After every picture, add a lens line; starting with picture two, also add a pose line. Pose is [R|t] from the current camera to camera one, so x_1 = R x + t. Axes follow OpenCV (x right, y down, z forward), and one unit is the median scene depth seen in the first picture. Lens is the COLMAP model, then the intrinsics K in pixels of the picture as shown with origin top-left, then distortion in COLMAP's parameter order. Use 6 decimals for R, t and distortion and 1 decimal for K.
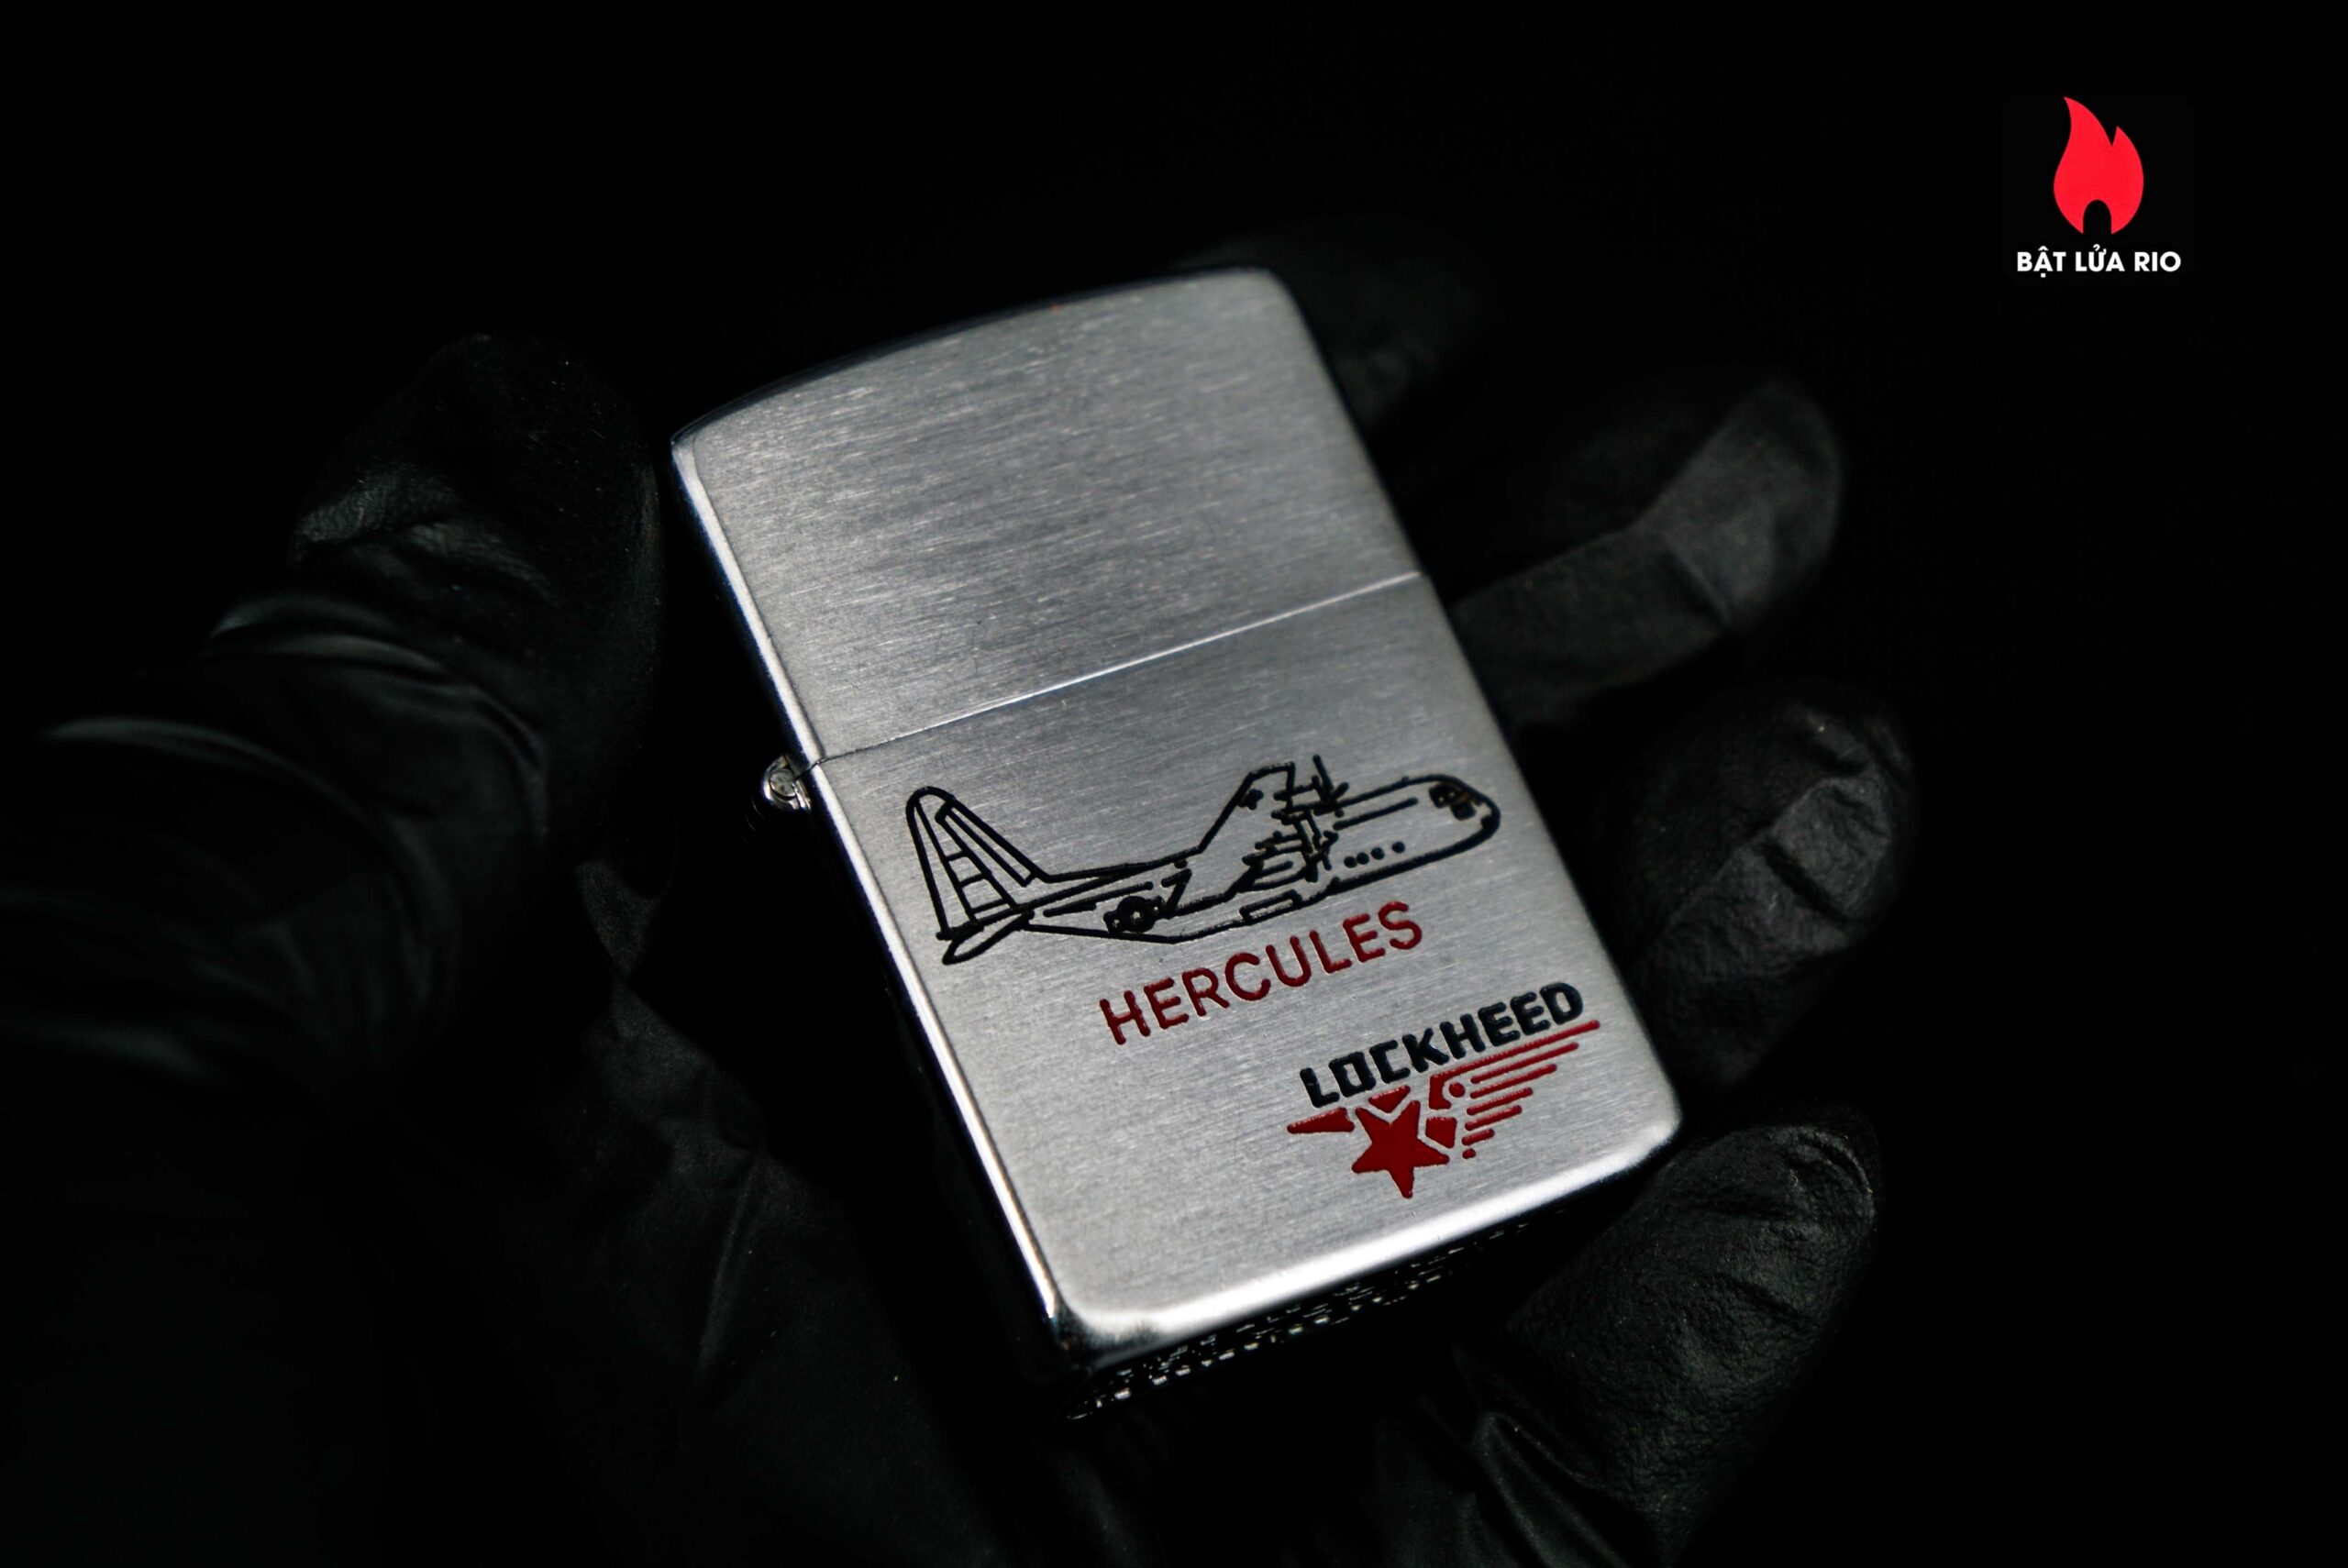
lens RADIAL K [[5582.2, 0, 1172.2], [0, 5582.2, 852.9], [0, 0, 1]] dist [0.314187, -0.006608]
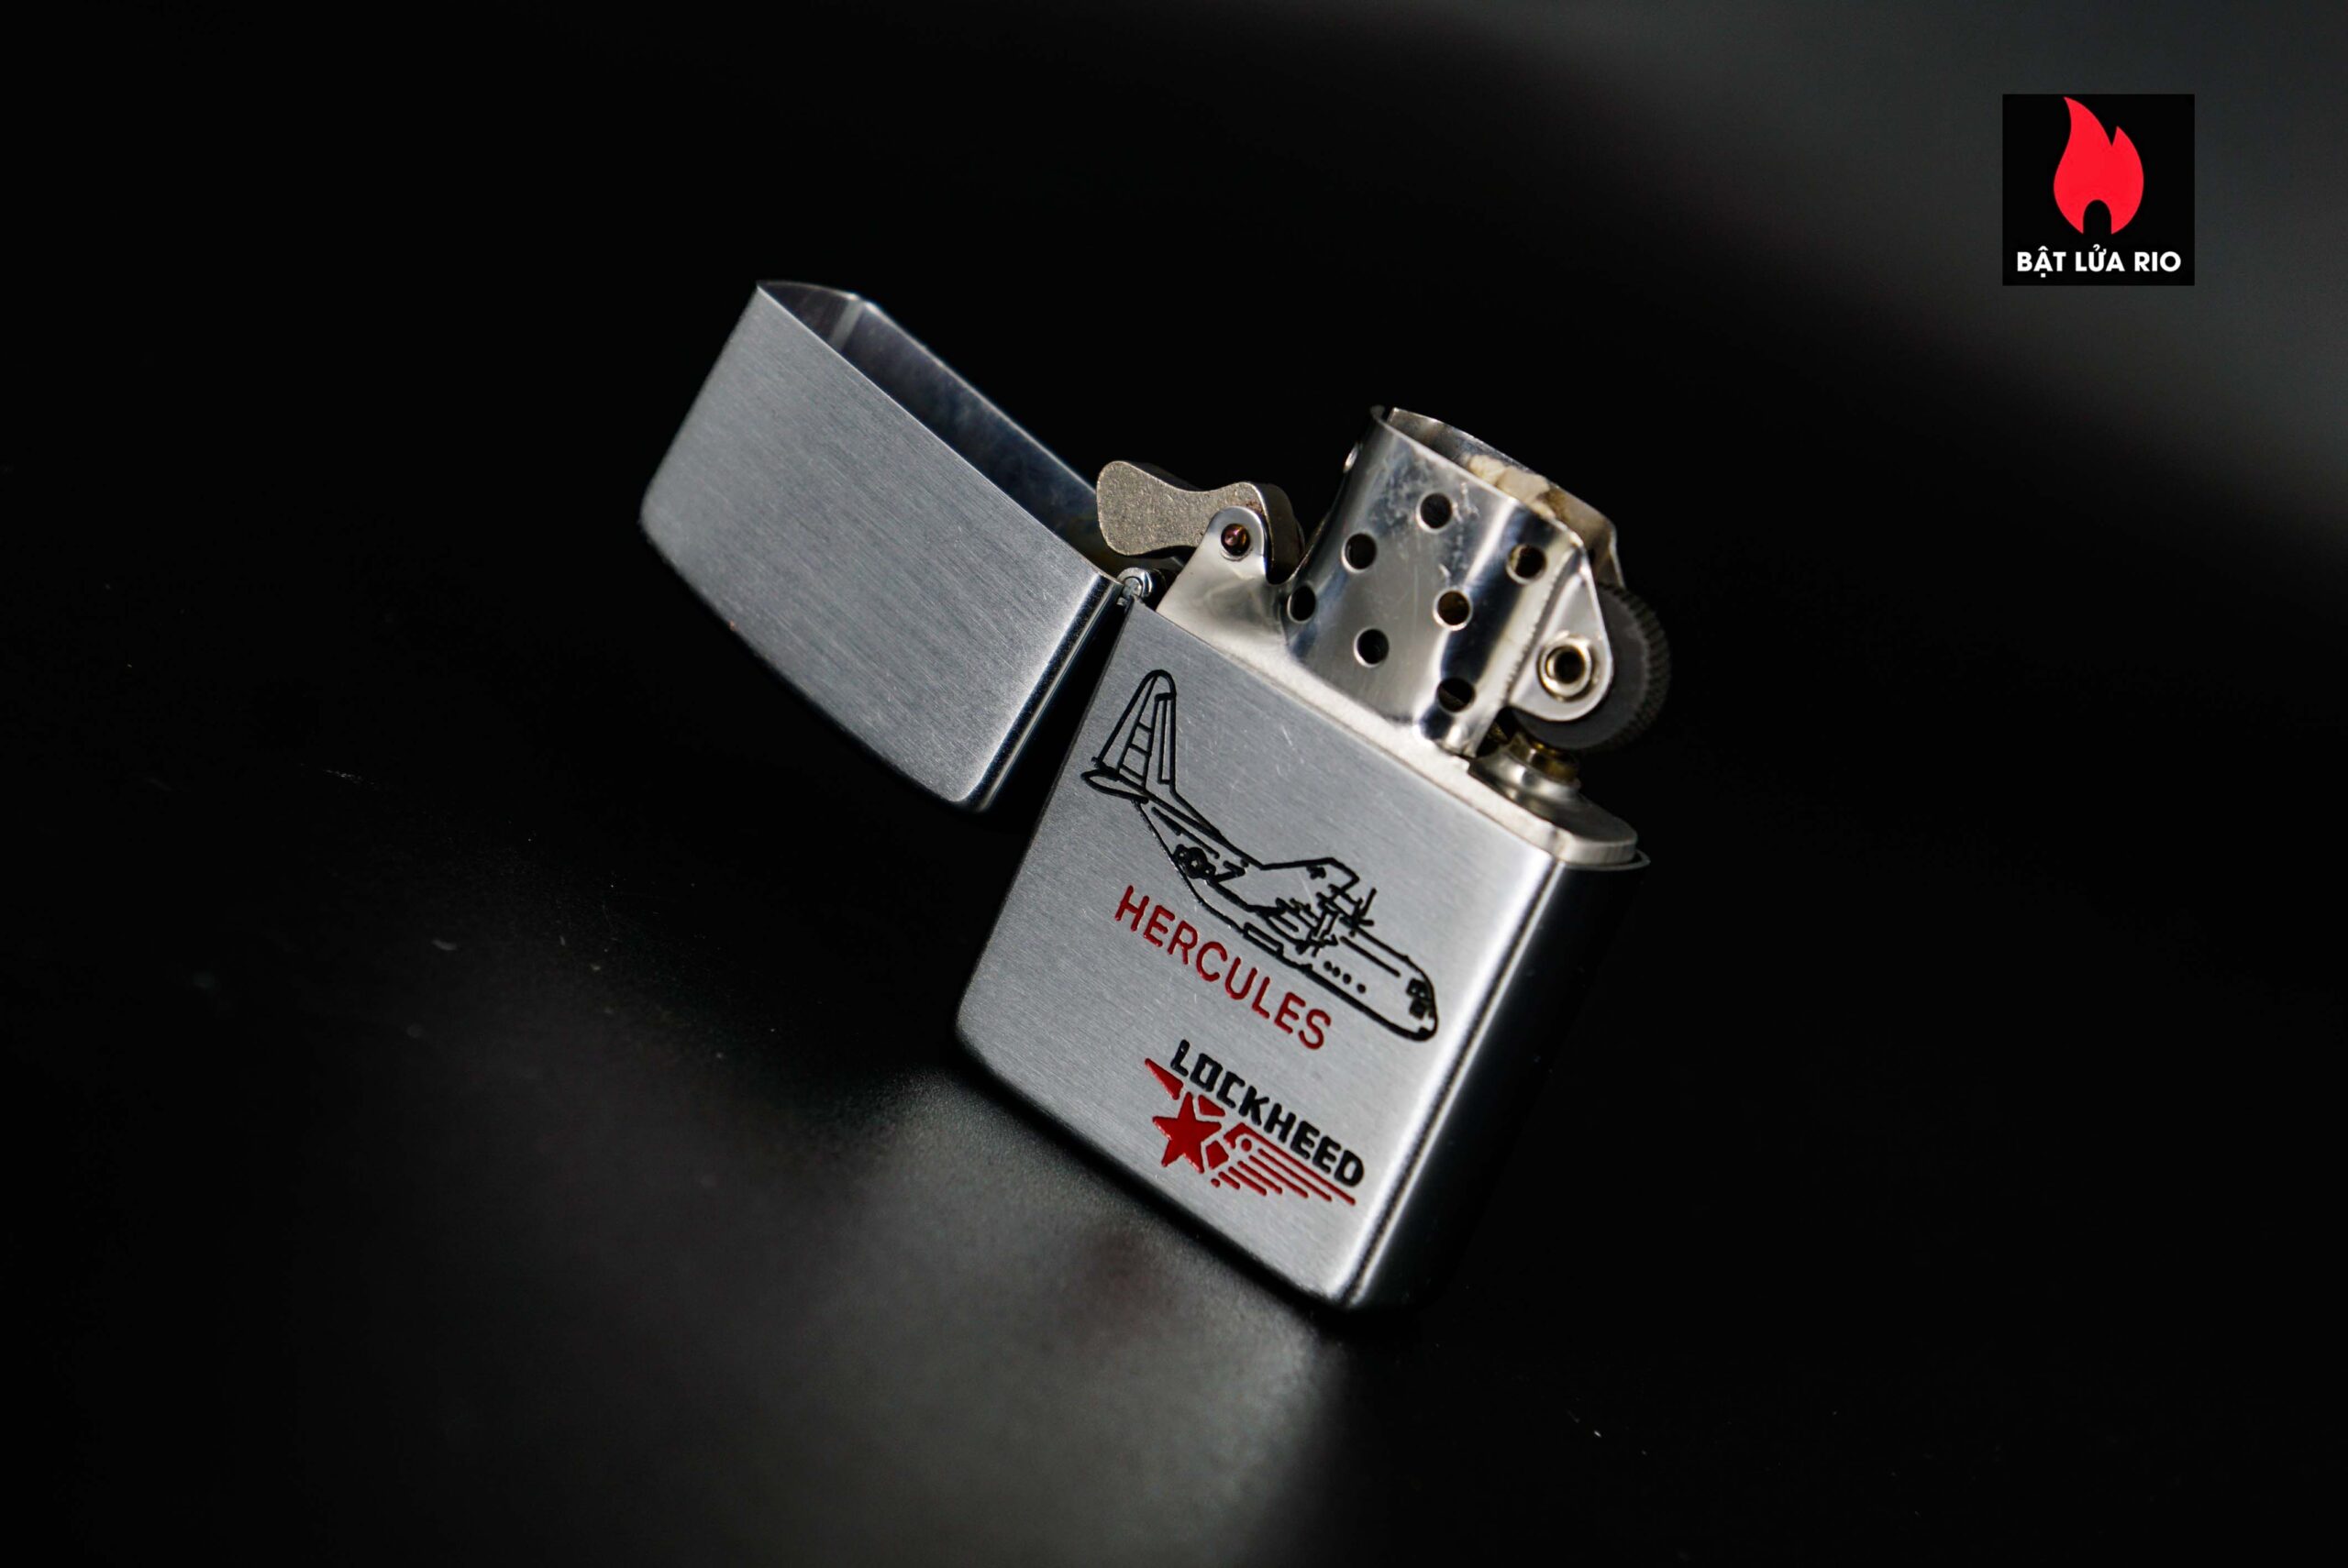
lens RADIAL K [[5582.2, 0, 1172.2], [0, 5582.2, 852.9], [0, 0, 1]] dist [0.314187, -0.006608]
pose [[0.354494, 0.775655, -0.522200, 0.654672], [-0.345656, 0.627613, 0.697584, -0.876502], [0.868825, -0.066788, 0.490595, 0.366371]]
